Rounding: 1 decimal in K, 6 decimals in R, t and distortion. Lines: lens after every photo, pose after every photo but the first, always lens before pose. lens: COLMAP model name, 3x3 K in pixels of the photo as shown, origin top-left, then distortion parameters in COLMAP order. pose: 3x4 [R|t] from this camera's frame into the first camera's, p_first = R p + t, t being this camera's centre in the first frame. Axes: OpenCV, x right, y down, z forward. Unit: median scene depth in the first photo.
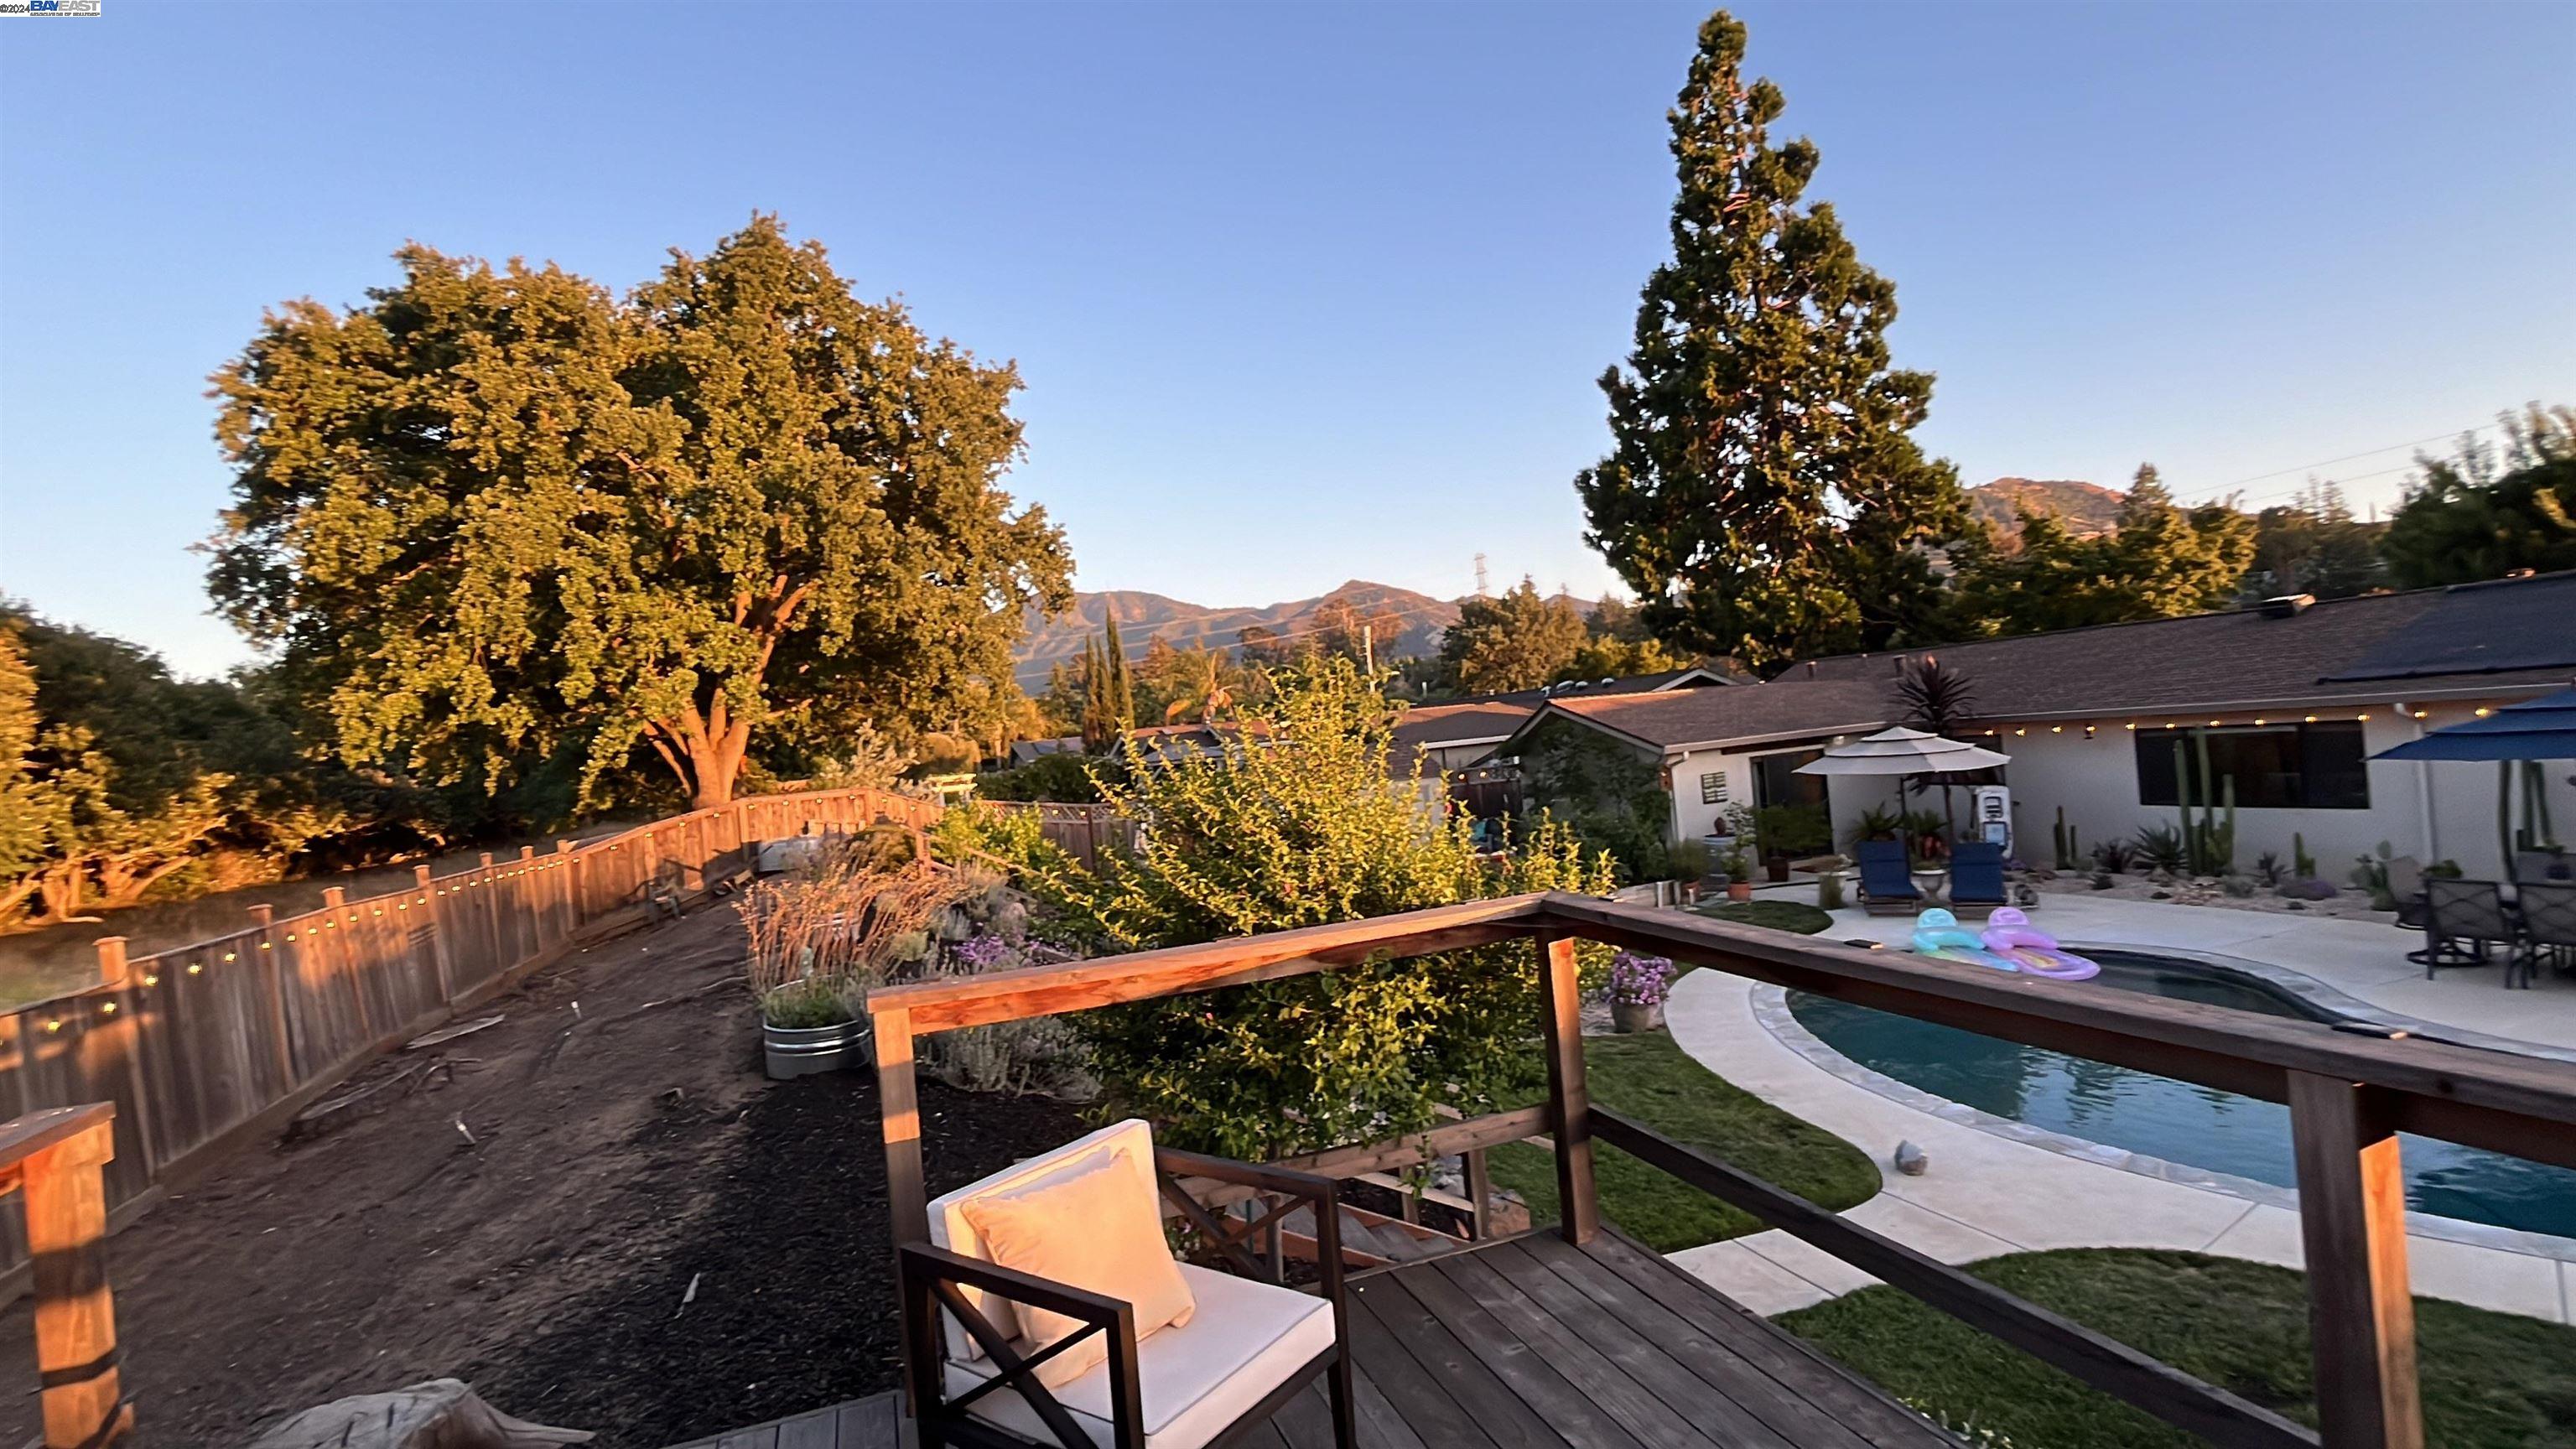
lens RADIAL K [[1201.9, 0, 1279.7], [0, 1201.9, 730.8], [0, 0, 1]] dist [-0.002958, -0.000076]
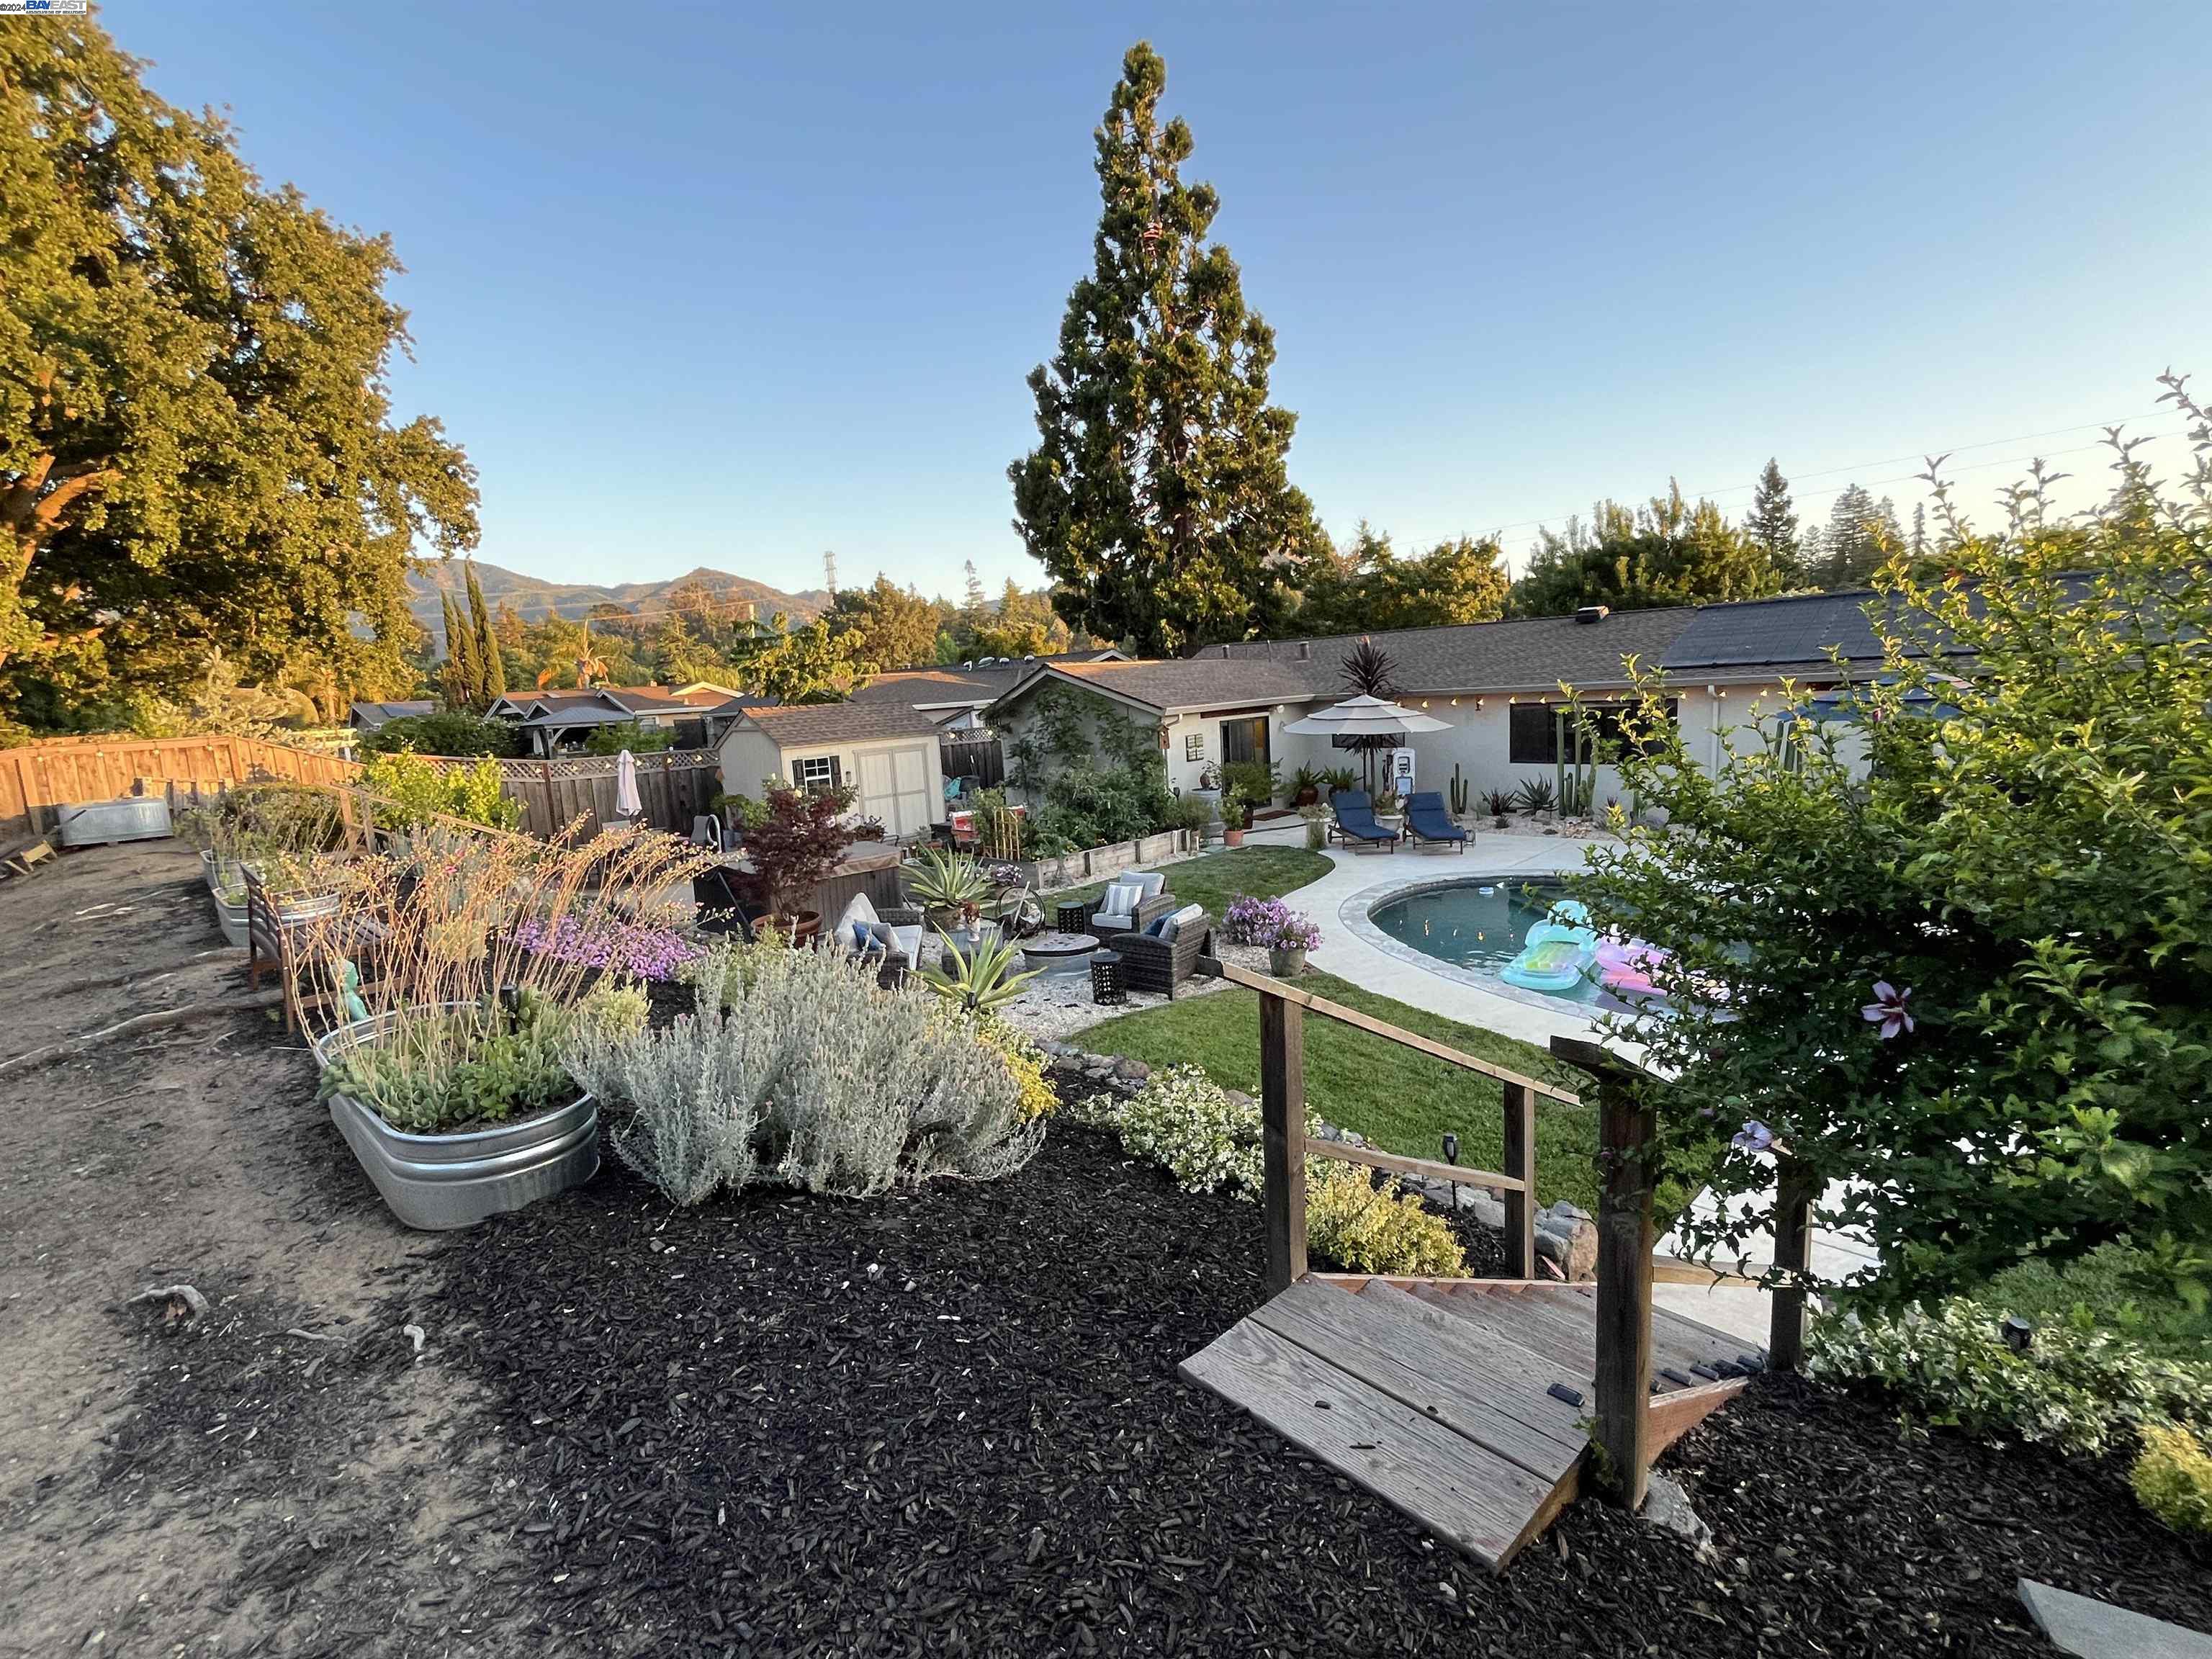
lens RADIAL K [[1006.3, 0, 1101.9], [0, 1006.3, 834.0], [0, 0, 1]] dist [-0.000995, -0.002531]
pose [[0.906662, -0.023762, 0.421189, -0.081079], [-0.027108, 0.993067, 0.114379, 0.015592], [-0.420987, -0.115120, 0.899732, 0.123474]]
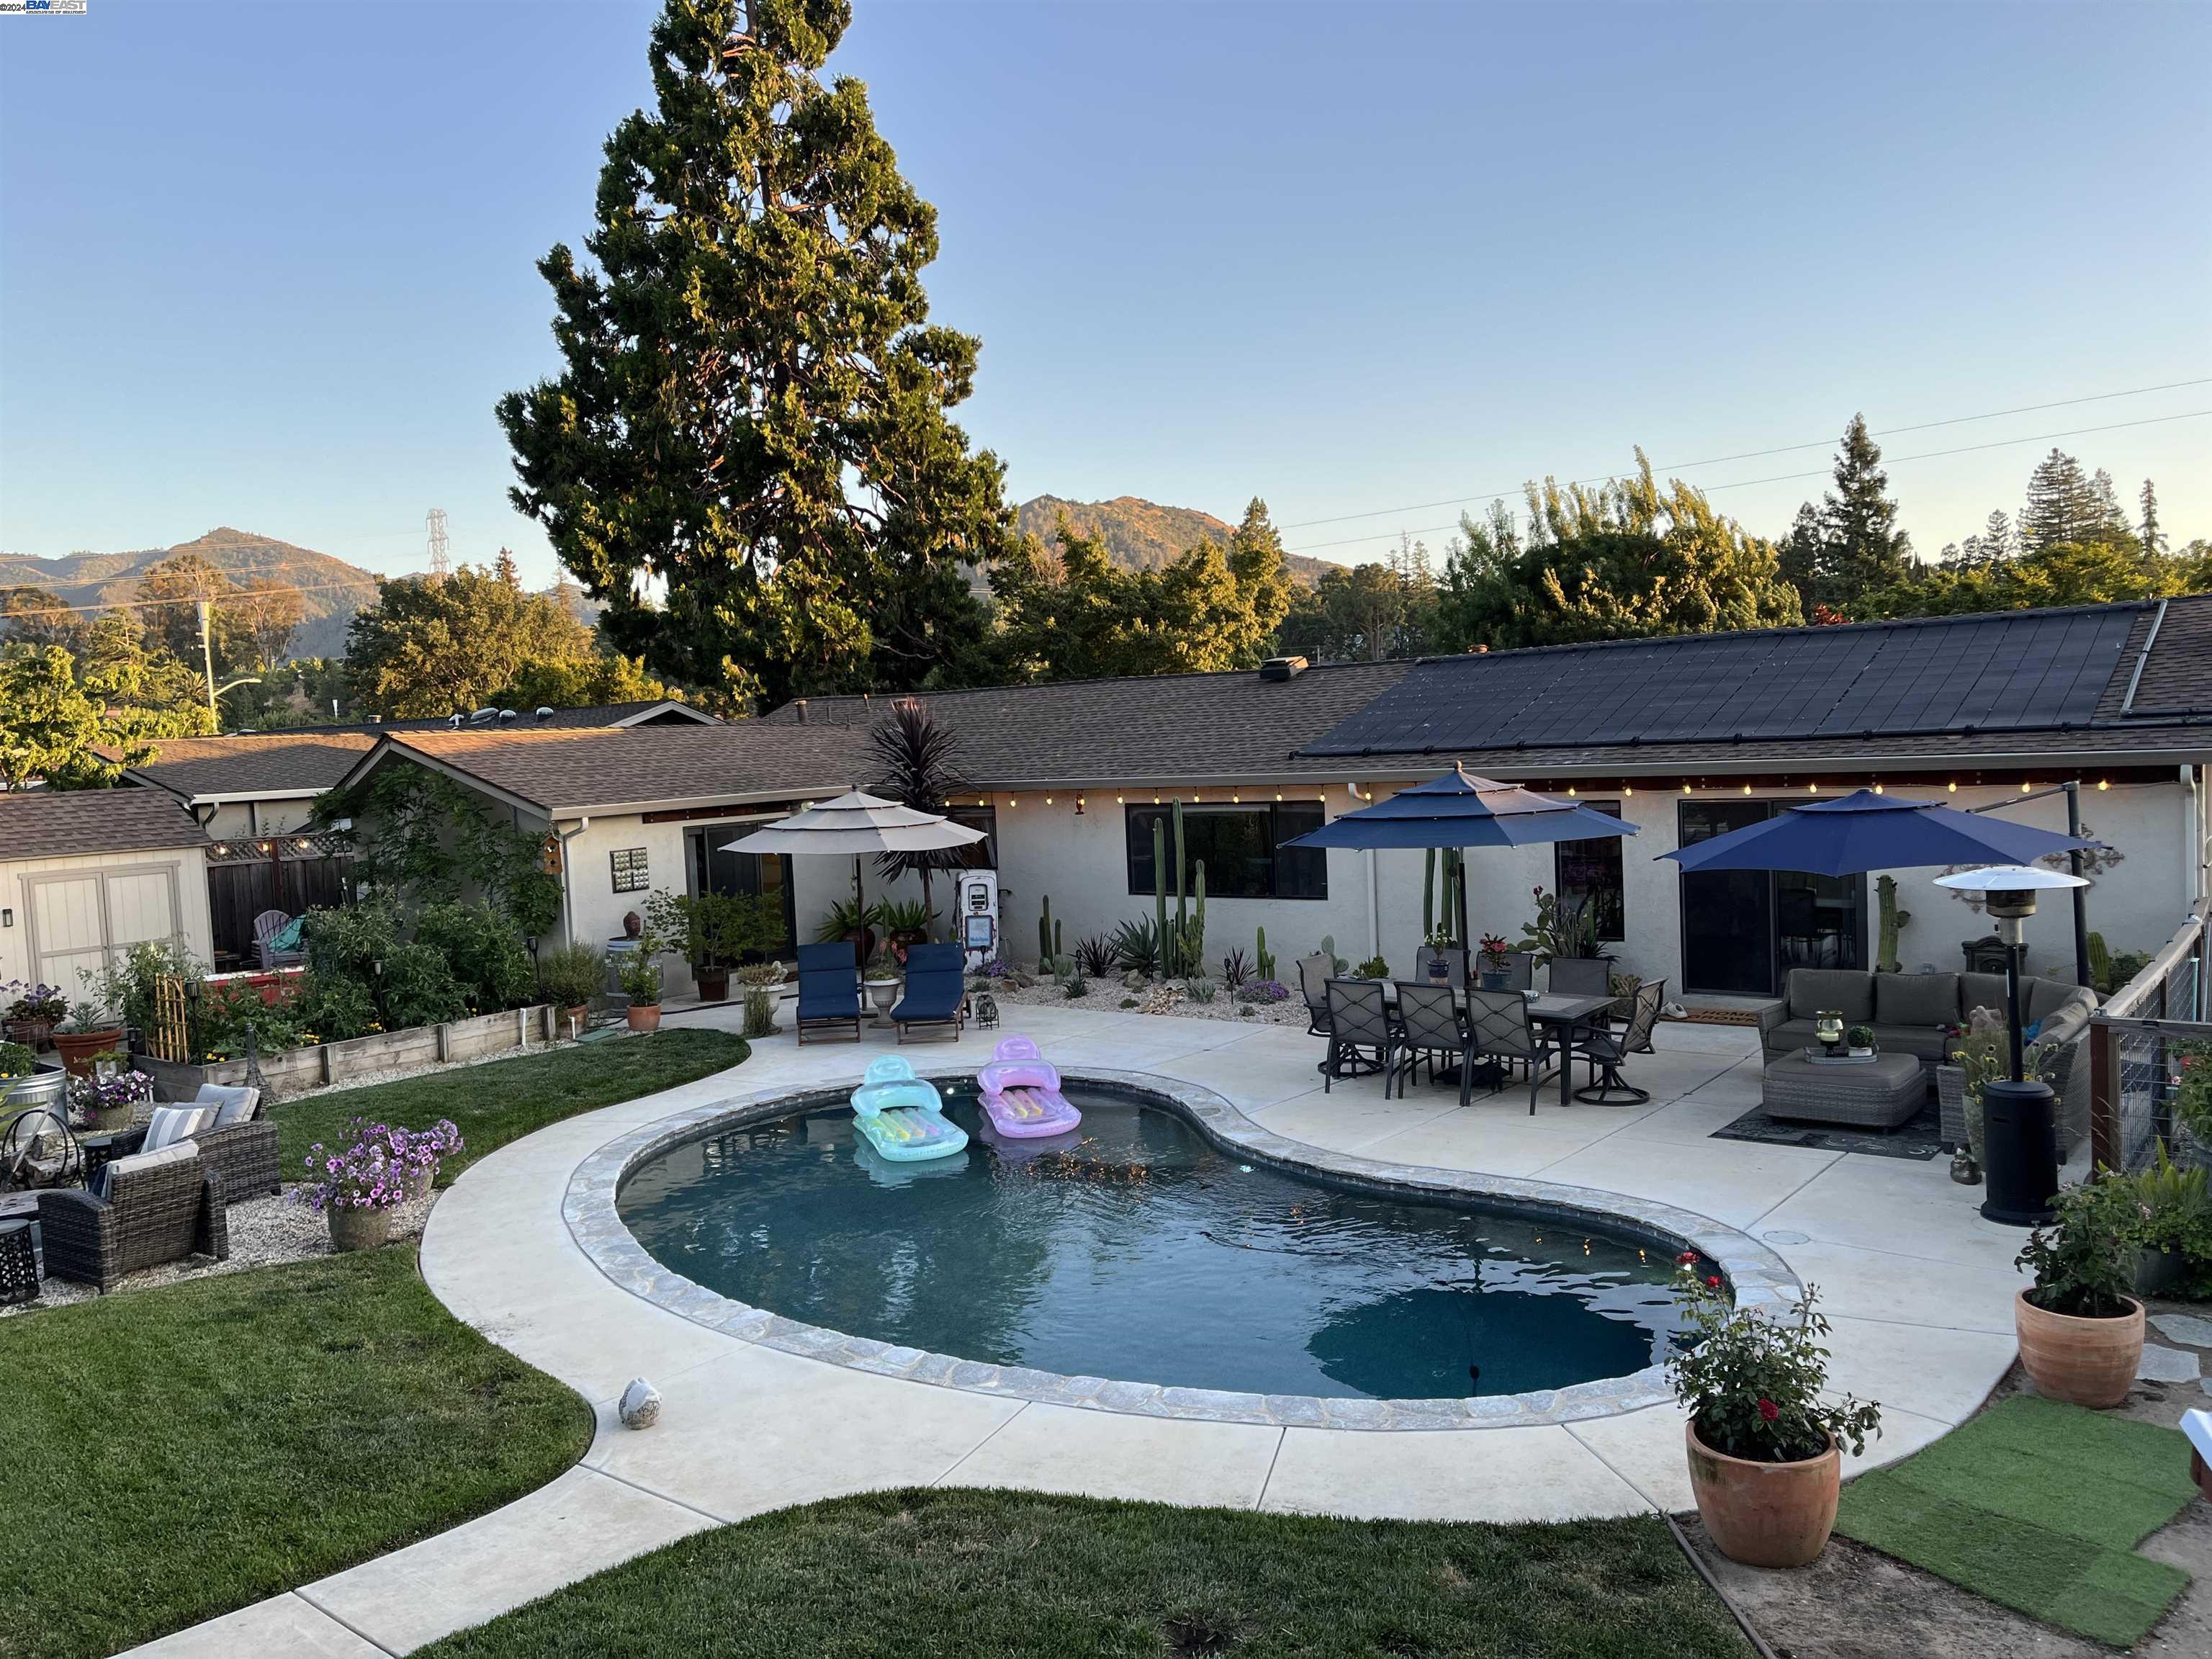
lens RADIAL K [[1685.8, 0, 1123.8], [0, 1685.8, 836.9], [0, 0, 1]] dist [0.058110, -0.062982]
pose [[0.853028, 0.018549, 0.521536, 0.063453], [-0.034166, 0.999209, 0.020344, -0.001198], [-0.520746, -0.035173, 0.852987, 0.004838]]
